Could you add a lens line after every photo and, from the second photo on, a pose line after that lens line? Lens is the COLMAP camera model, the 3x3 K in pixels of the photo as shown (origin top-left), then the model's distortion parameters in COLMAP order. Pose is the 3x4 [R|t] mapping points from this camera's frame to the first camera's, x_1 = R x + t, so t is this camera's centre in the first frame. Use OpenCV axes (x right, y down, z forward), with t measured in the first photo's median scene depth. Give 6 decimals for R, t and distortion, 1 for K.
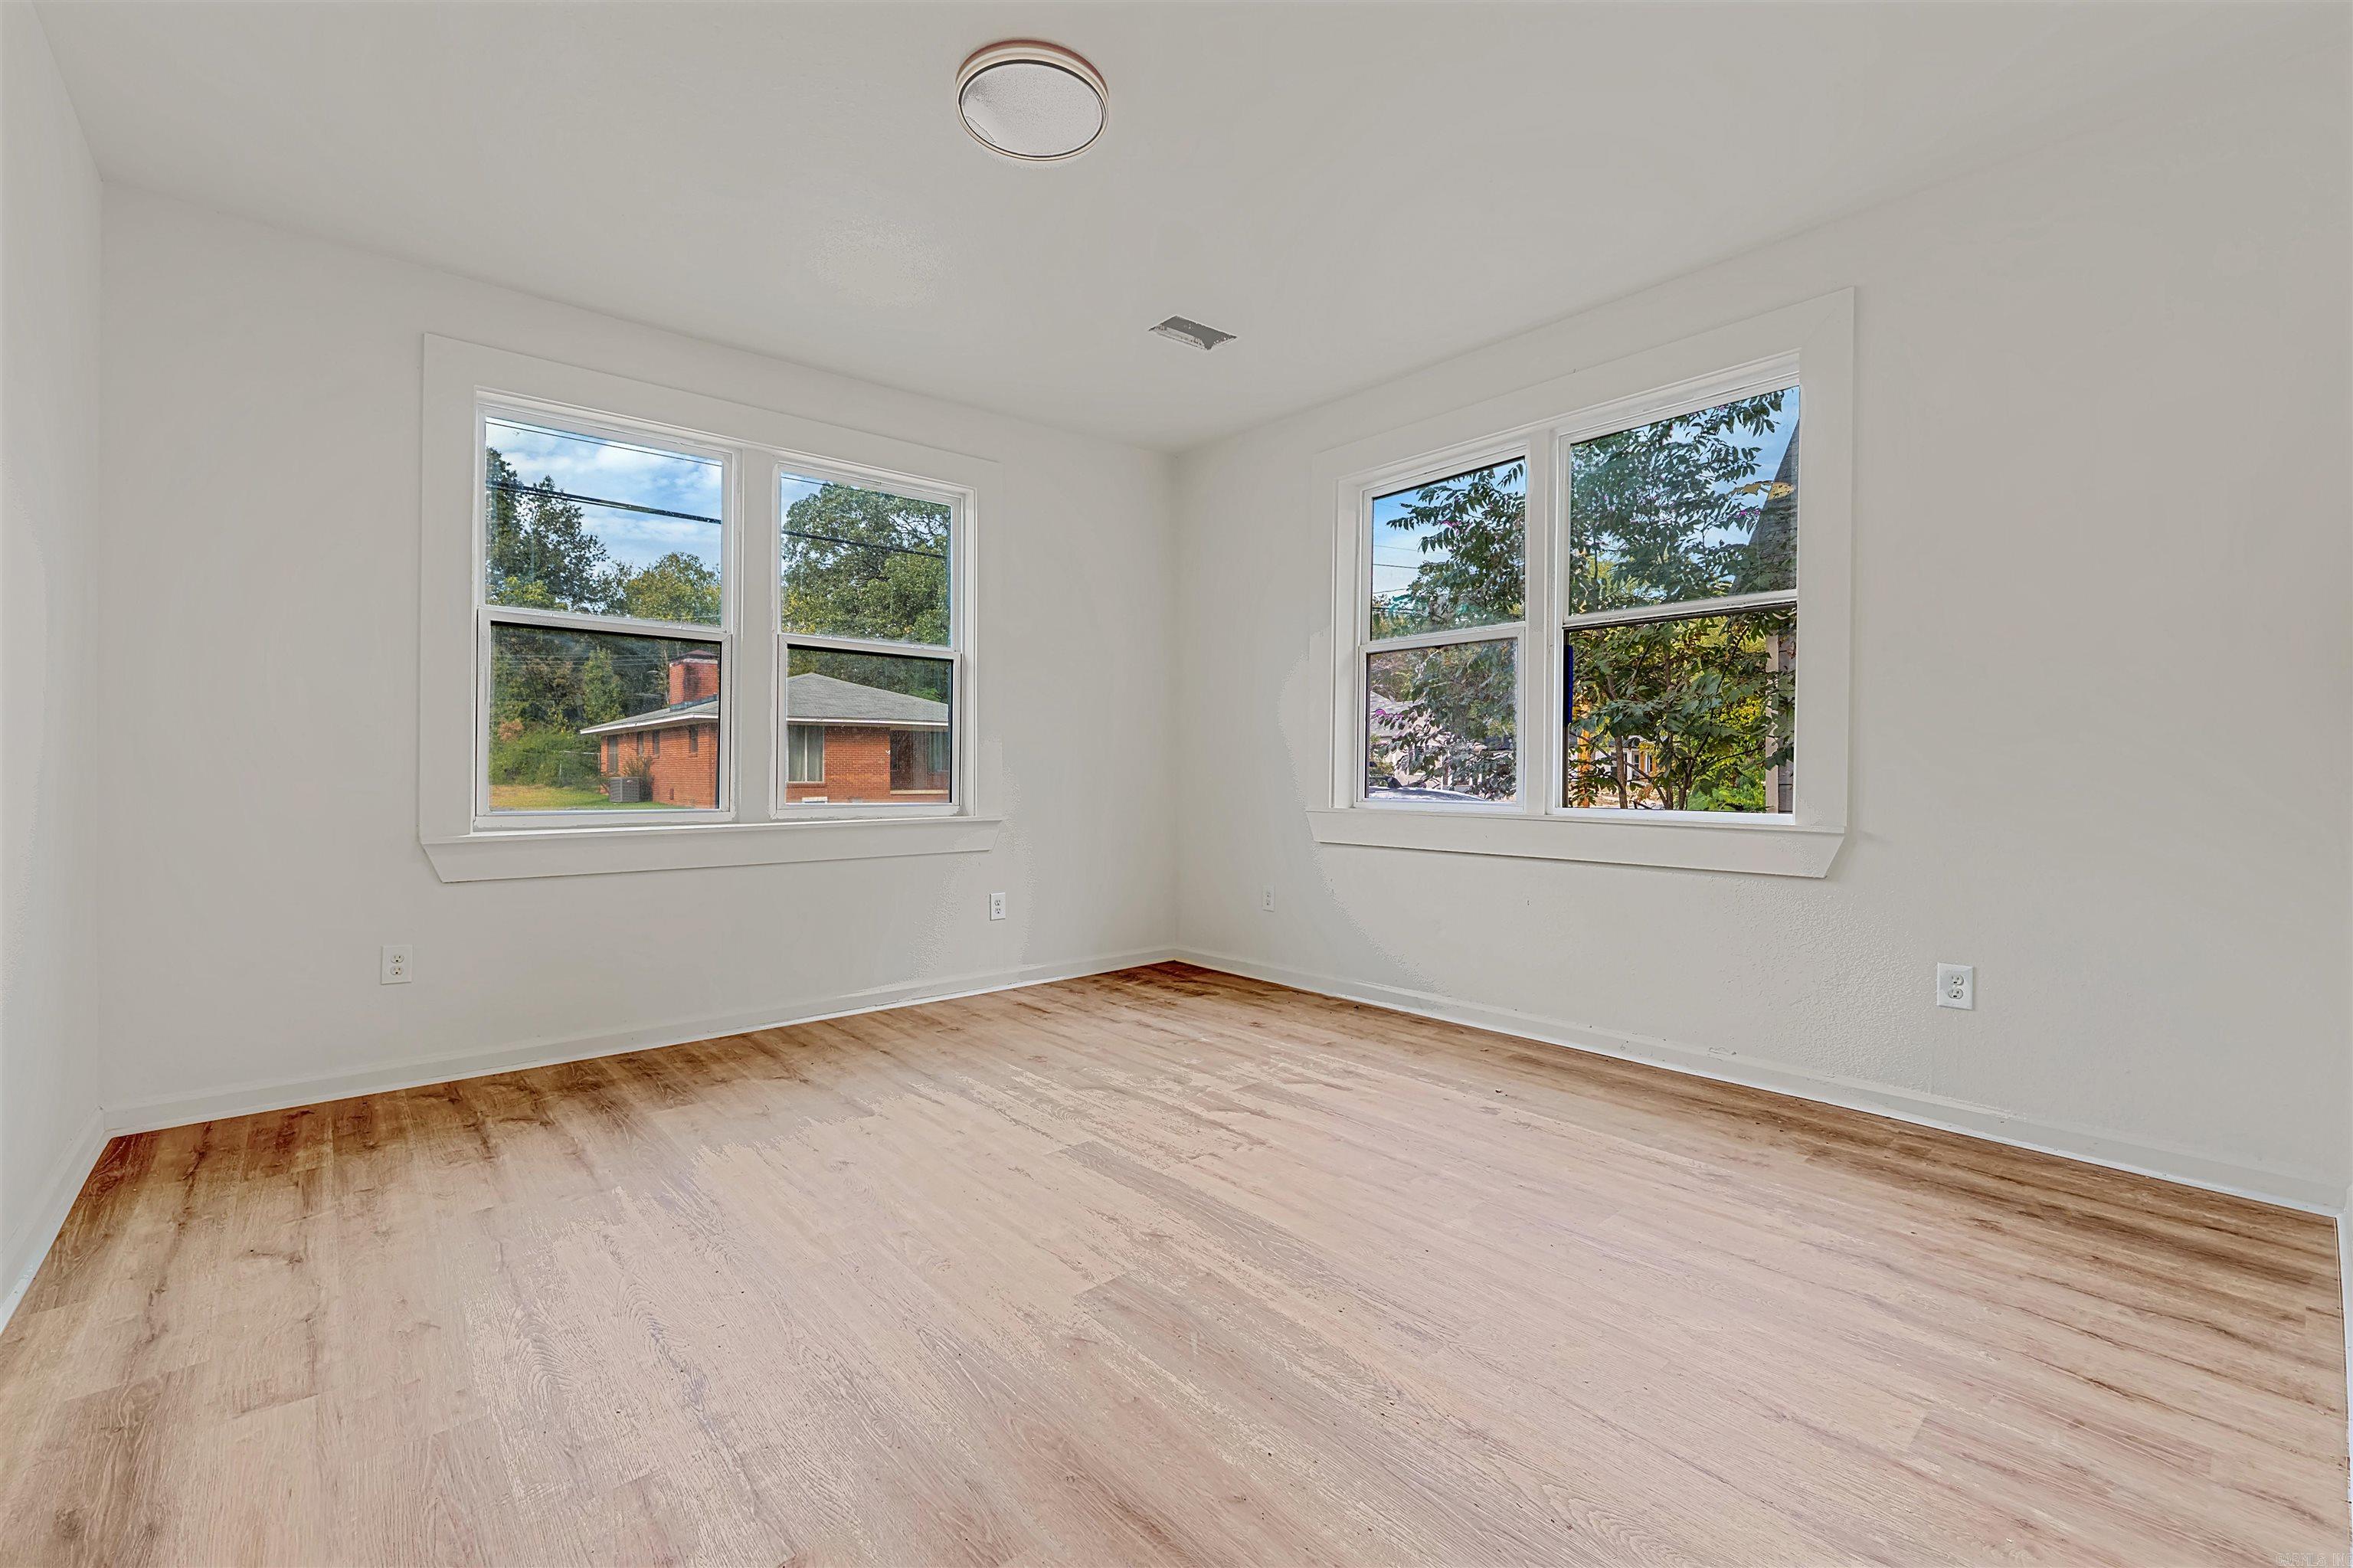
lens RADIAL K [[998.3, 0, 1161.5], [0, 998.3, 772.0], [0, 0, 1]] dist [-0.004070, -0.001360]
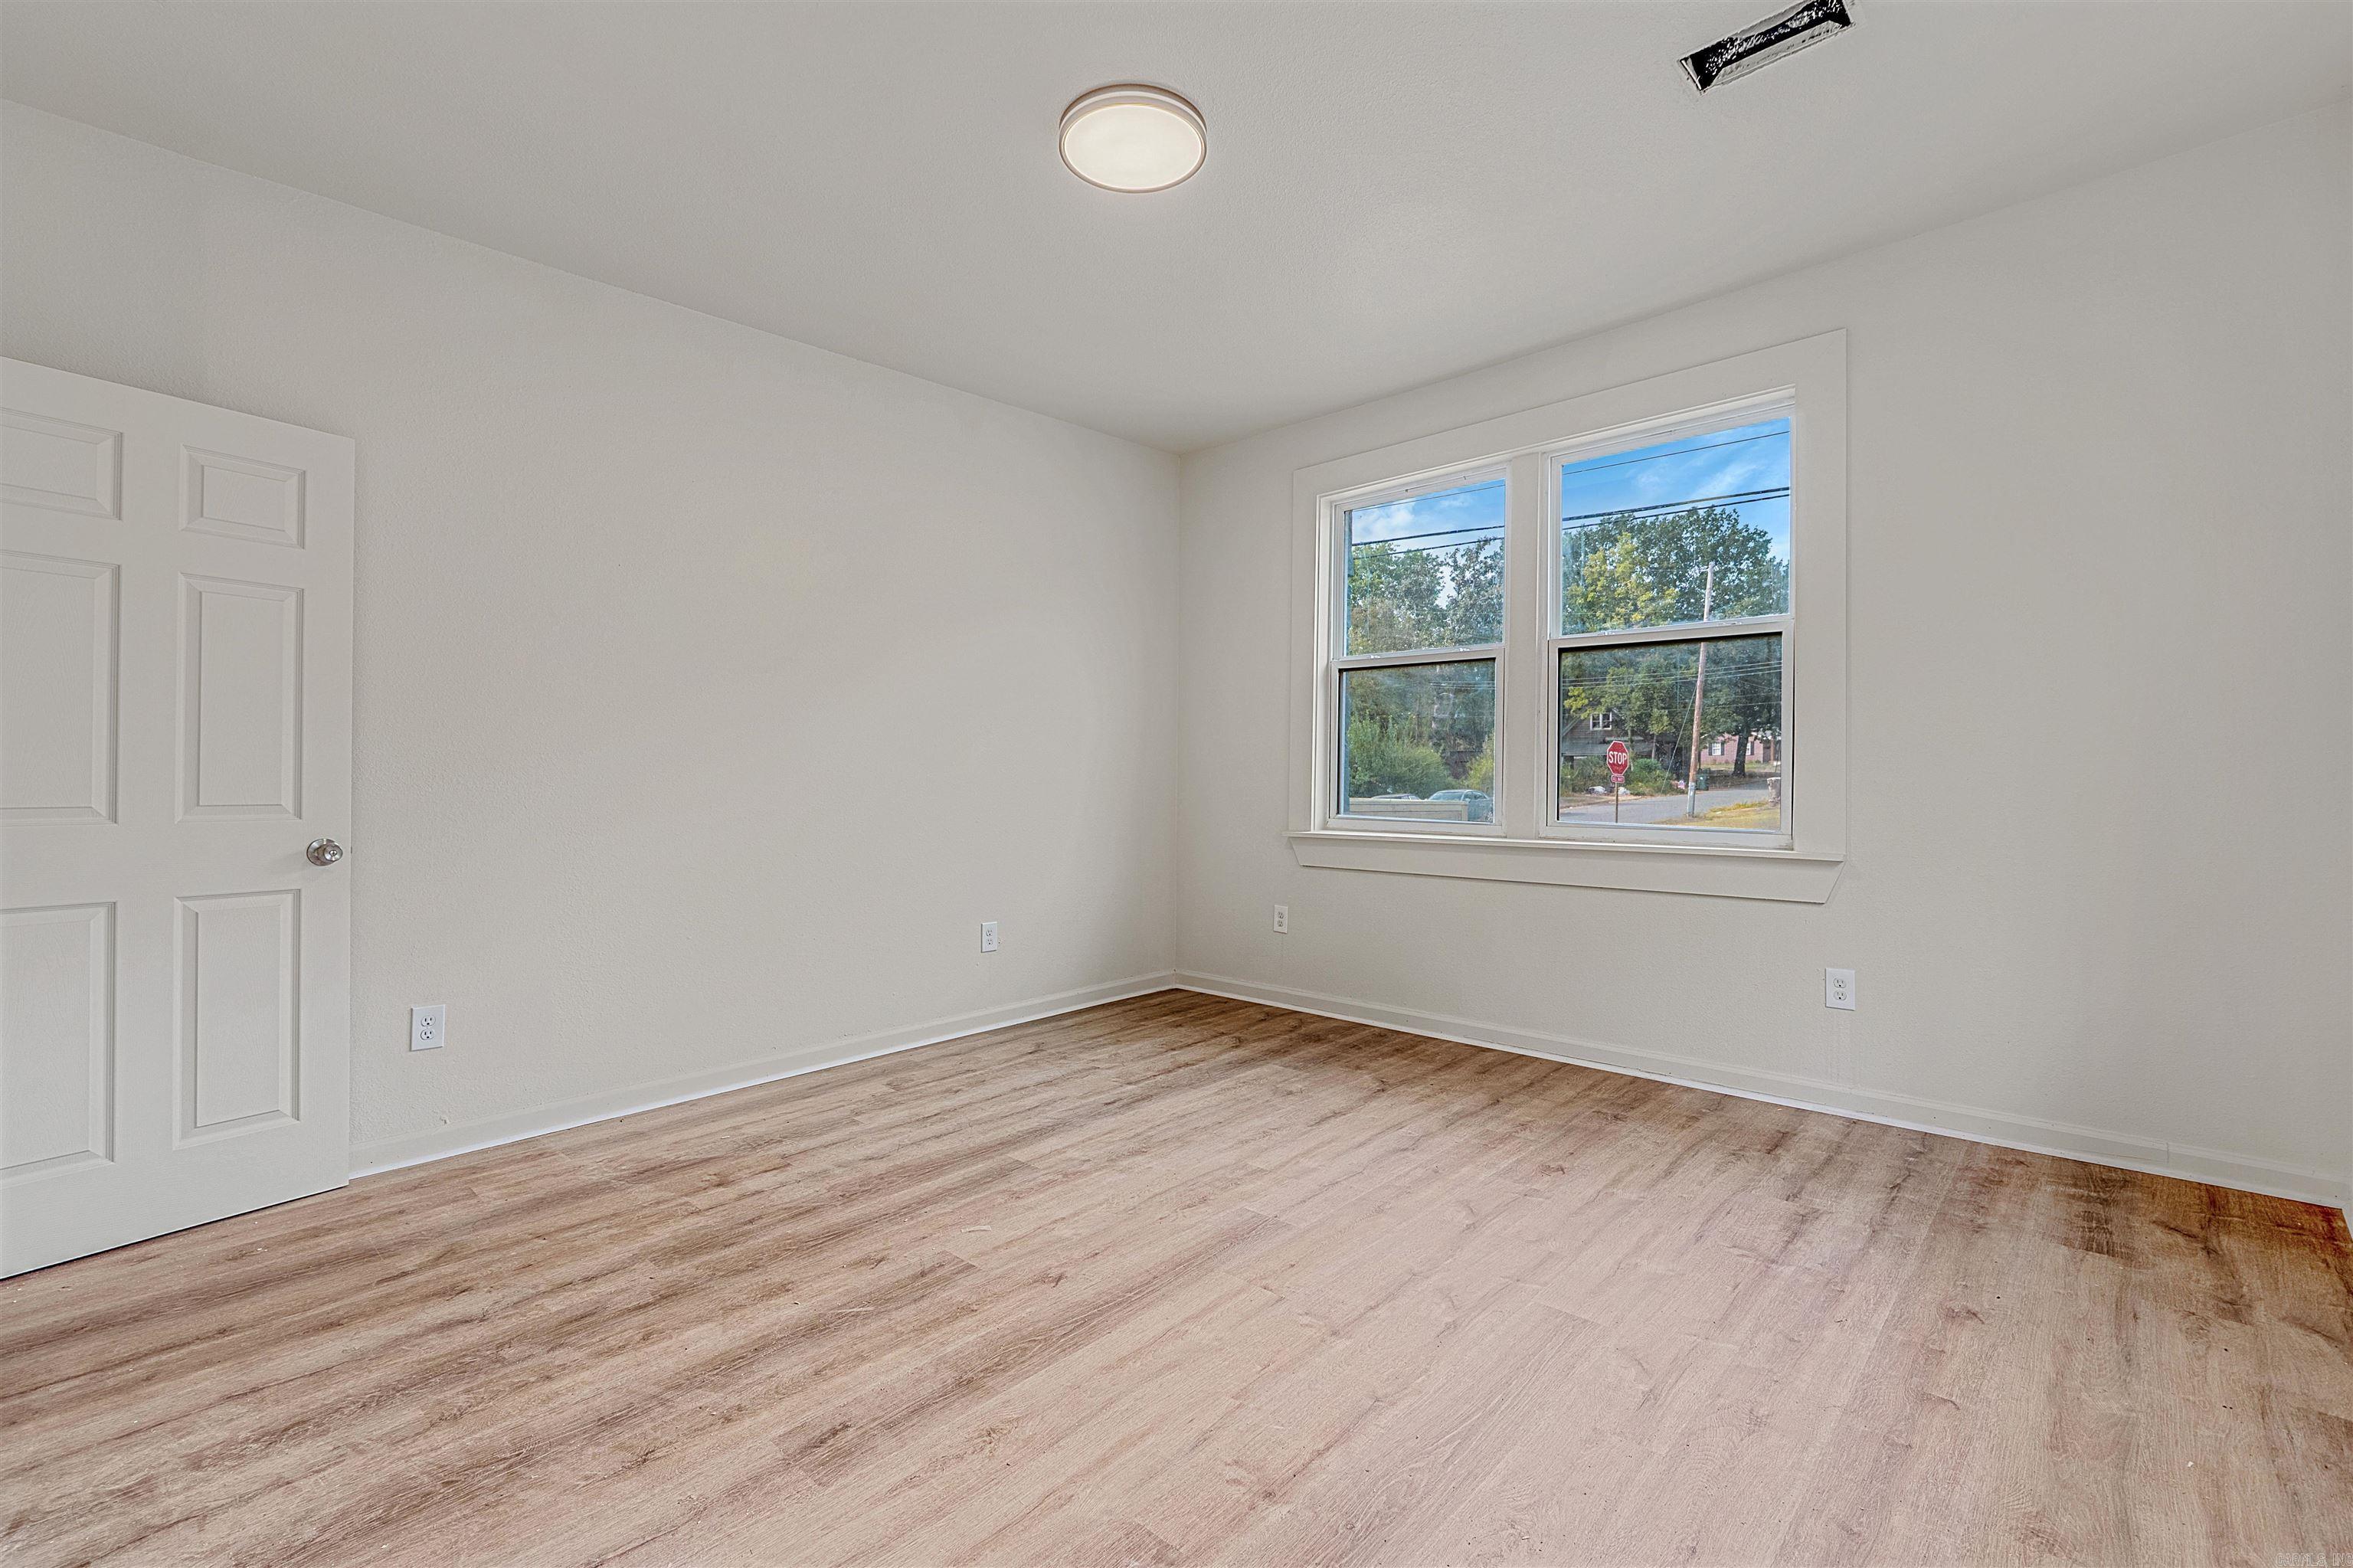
lens RADIAL K [[998.3, 0, 1170.4], [0, 998.3, 779.7], [0, 0, 1]] dist [-0.004070, -0.001360]
pose [[0.113238, 0.002715, -0.993564, 0.728591], [0.000081, 0.999996, 0.002742, -0.016763], [0.993568, -0.000391, 0.113237, 0.753656]]
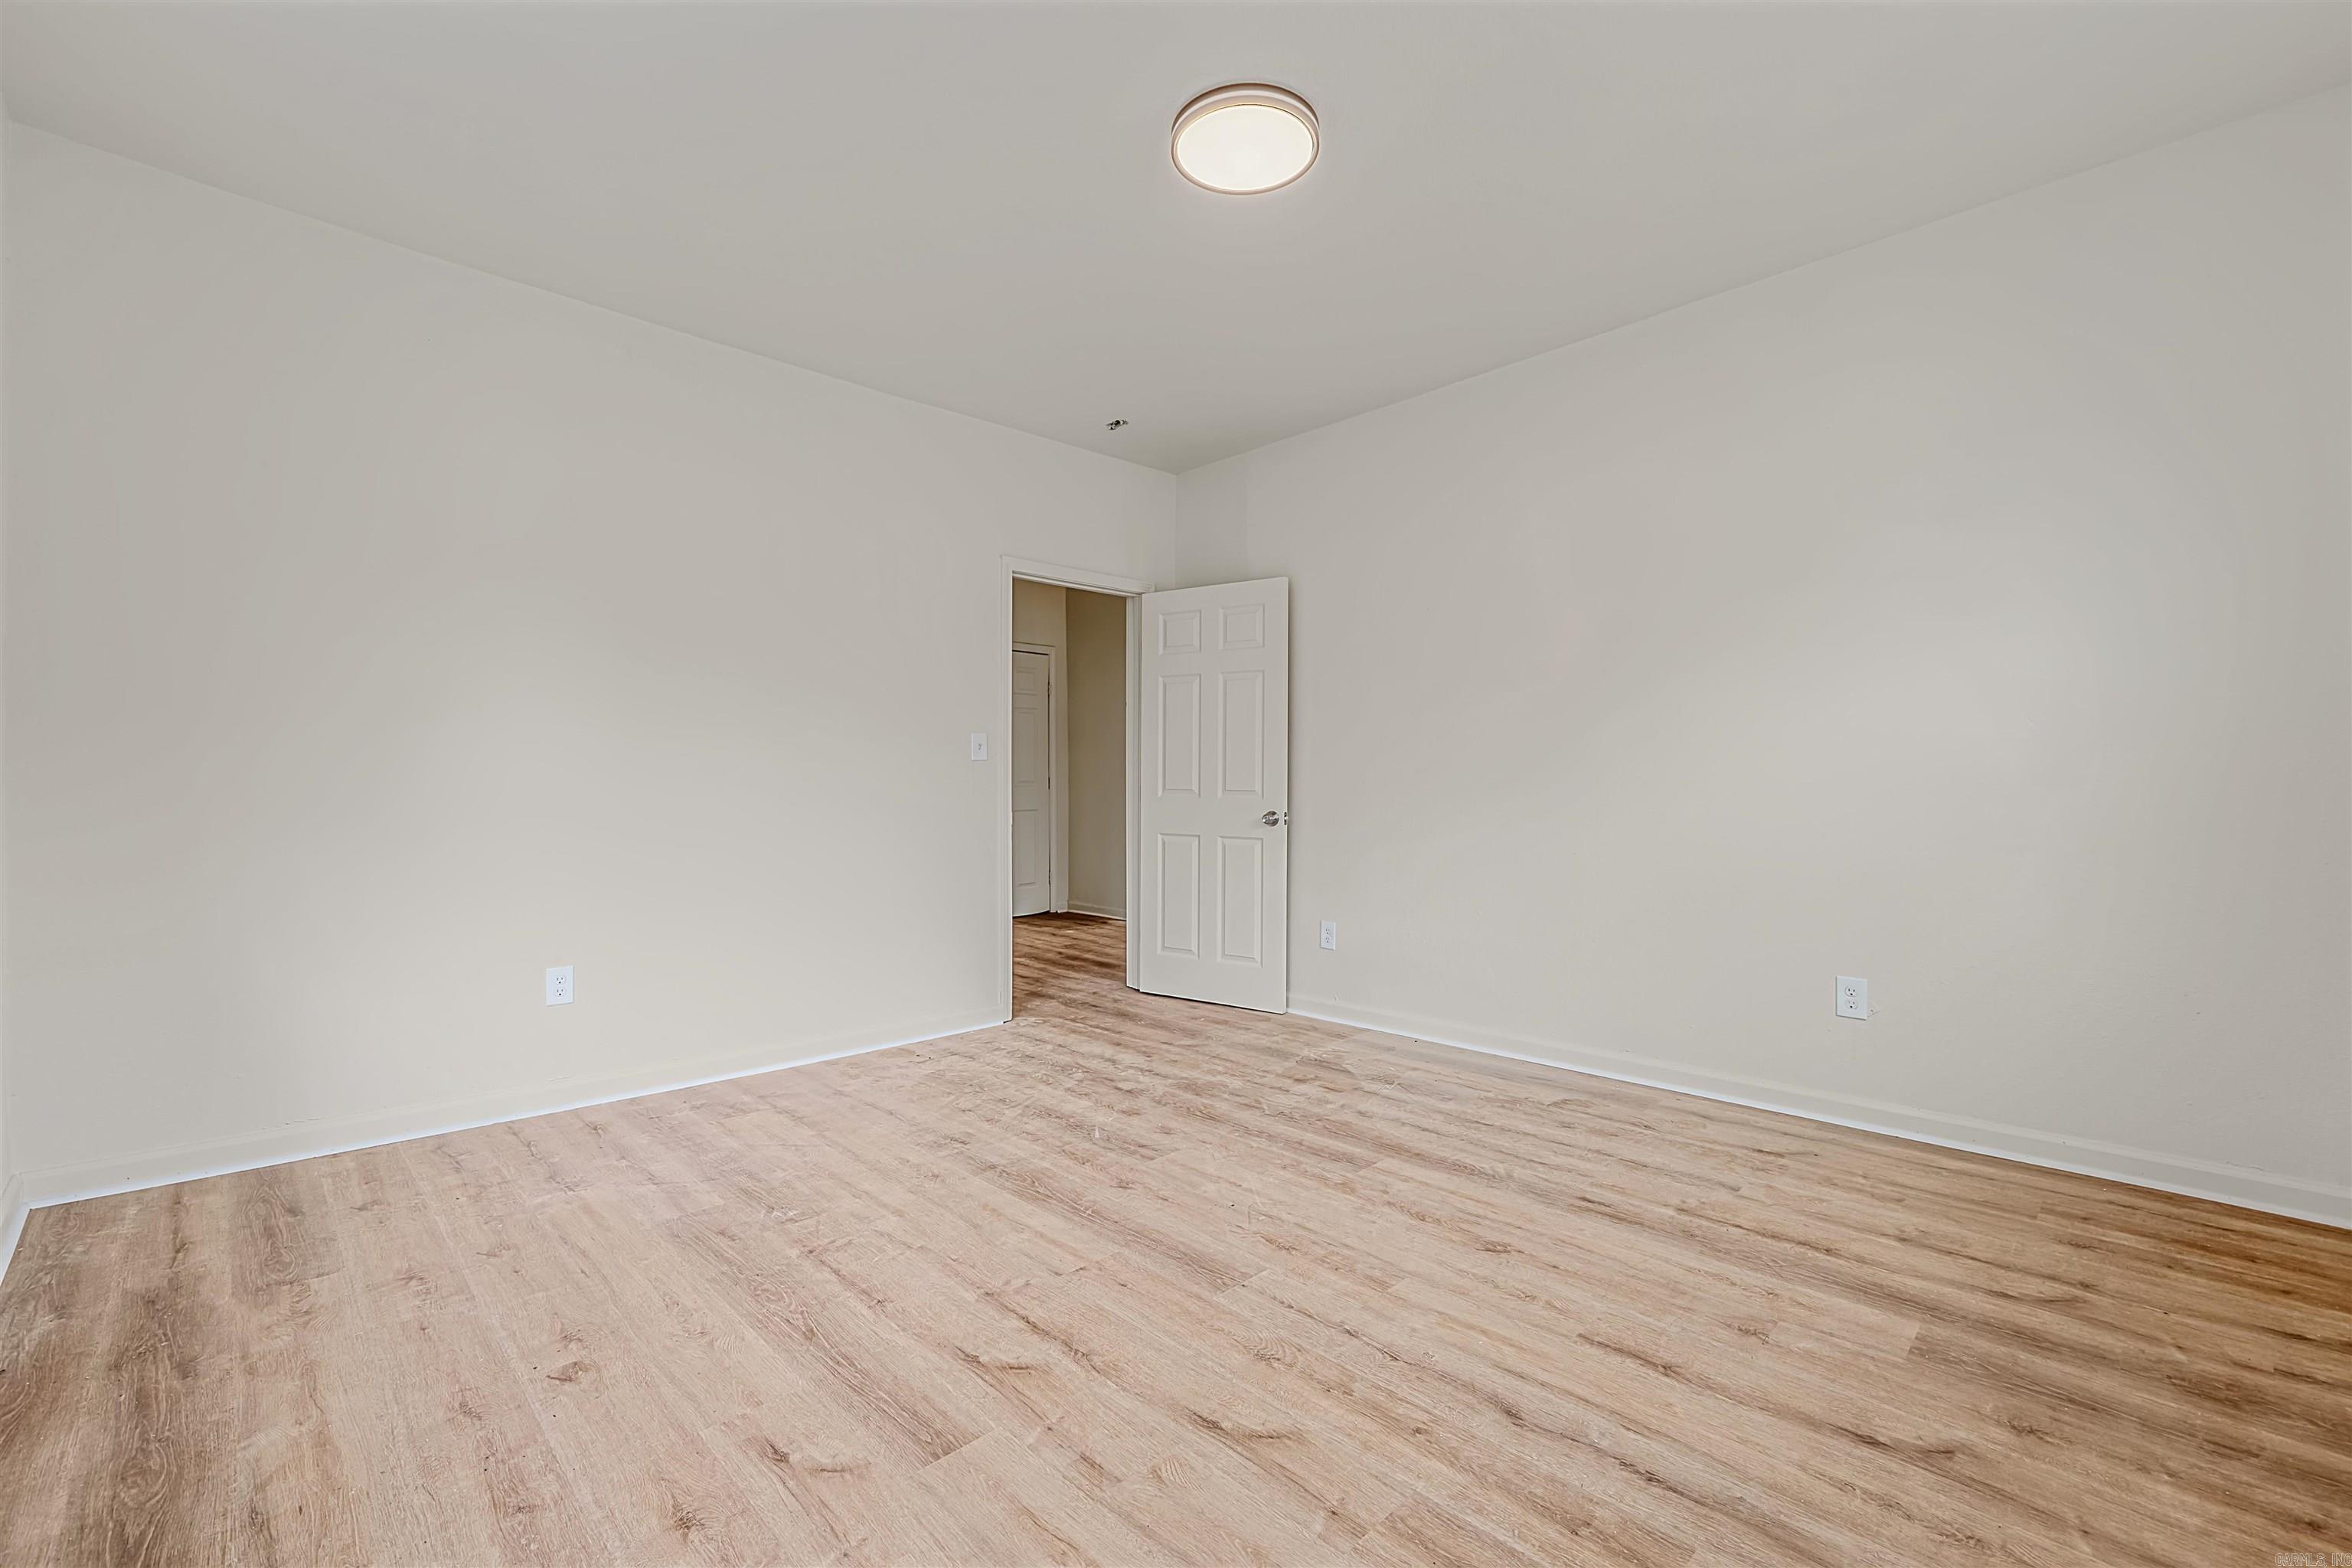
lens RADIAL K [[997.8, 0, 1193.2], [0, 997.8, 779.4], [0, 0, 1]] dist [-0.004070, -0.001360]
pose [[-0.996037, 0.003113, -0.088888, 0.011579], [0.002658, 0.999983, 0.005230, -0.015782], [0.088903, 0.004972, -0.996028, 1.639470]]
